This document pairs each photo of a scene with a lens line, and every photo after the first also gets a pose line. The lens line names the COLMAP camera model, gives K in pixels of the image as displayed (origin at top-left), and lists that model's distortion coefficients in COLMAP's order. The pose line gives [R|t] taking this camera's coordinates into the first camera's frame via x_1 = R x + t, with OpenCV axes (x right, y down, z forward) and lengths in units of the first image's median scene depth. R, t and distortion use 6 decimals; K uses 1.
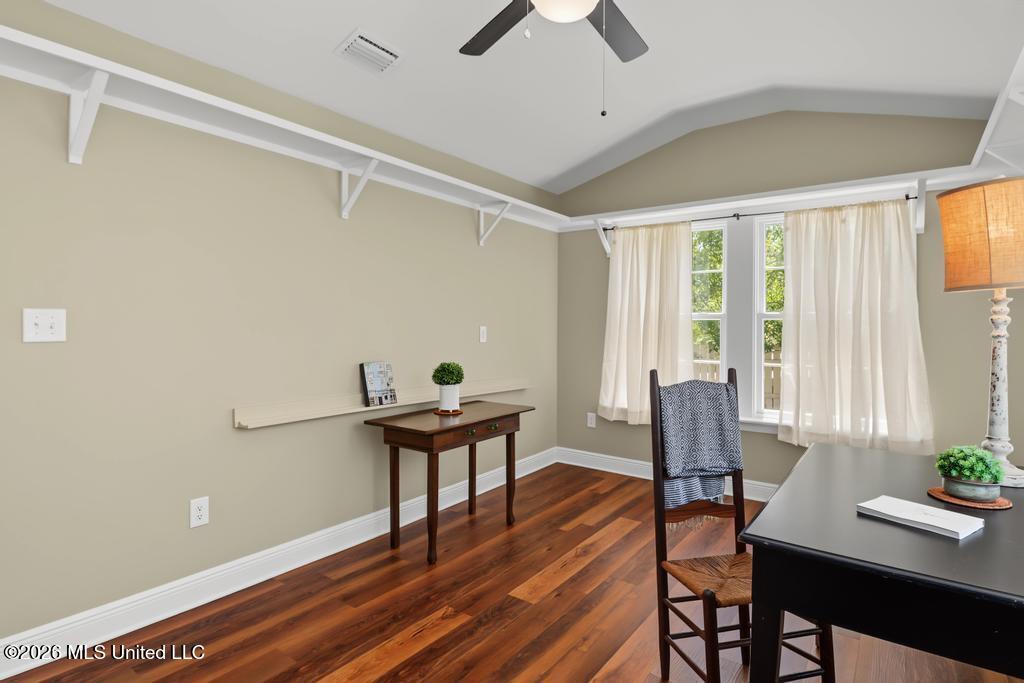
lens RADIAL K [[536.7, 0, 514.3], [0, 536.7, 327.3], [0, 0, 1]] dist [0.004770, 0.000254]
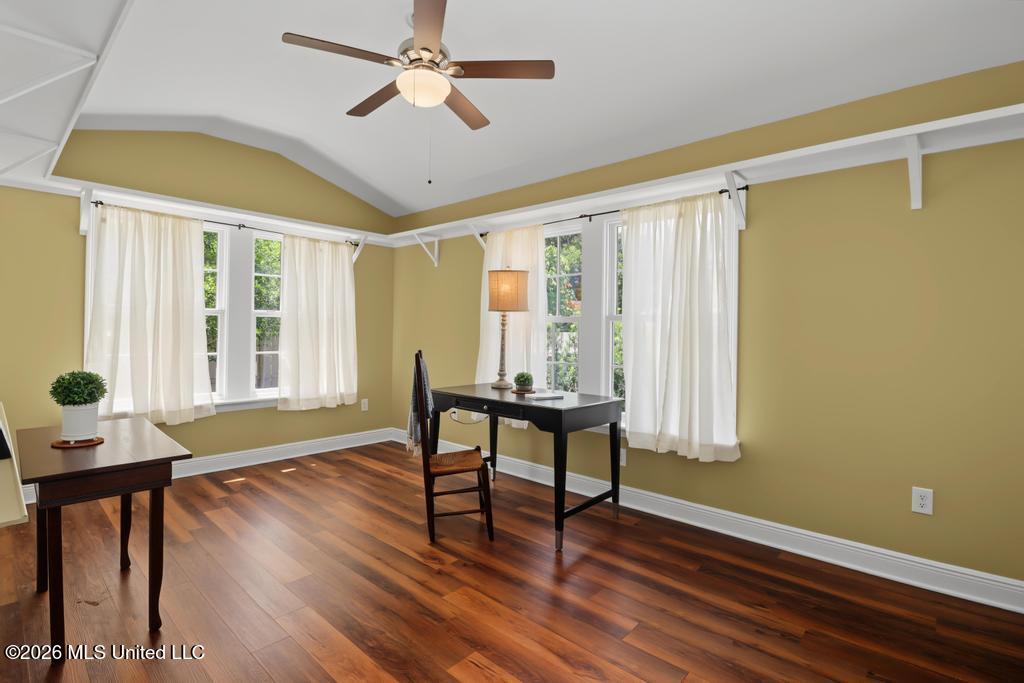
lens RADIAL K [[491.4, 0, 512.6], [0, 491.4, 334.4], [0, 0, 1]] dist [-0.017425, -0.001519]
pose [[0.080063, -0.015902, 0.996663, -0.635909], [-0.013971, 0.999757, 0.017073, -0.000420], [-0.996692, -0.015291, 0.079822, 0.353699]]
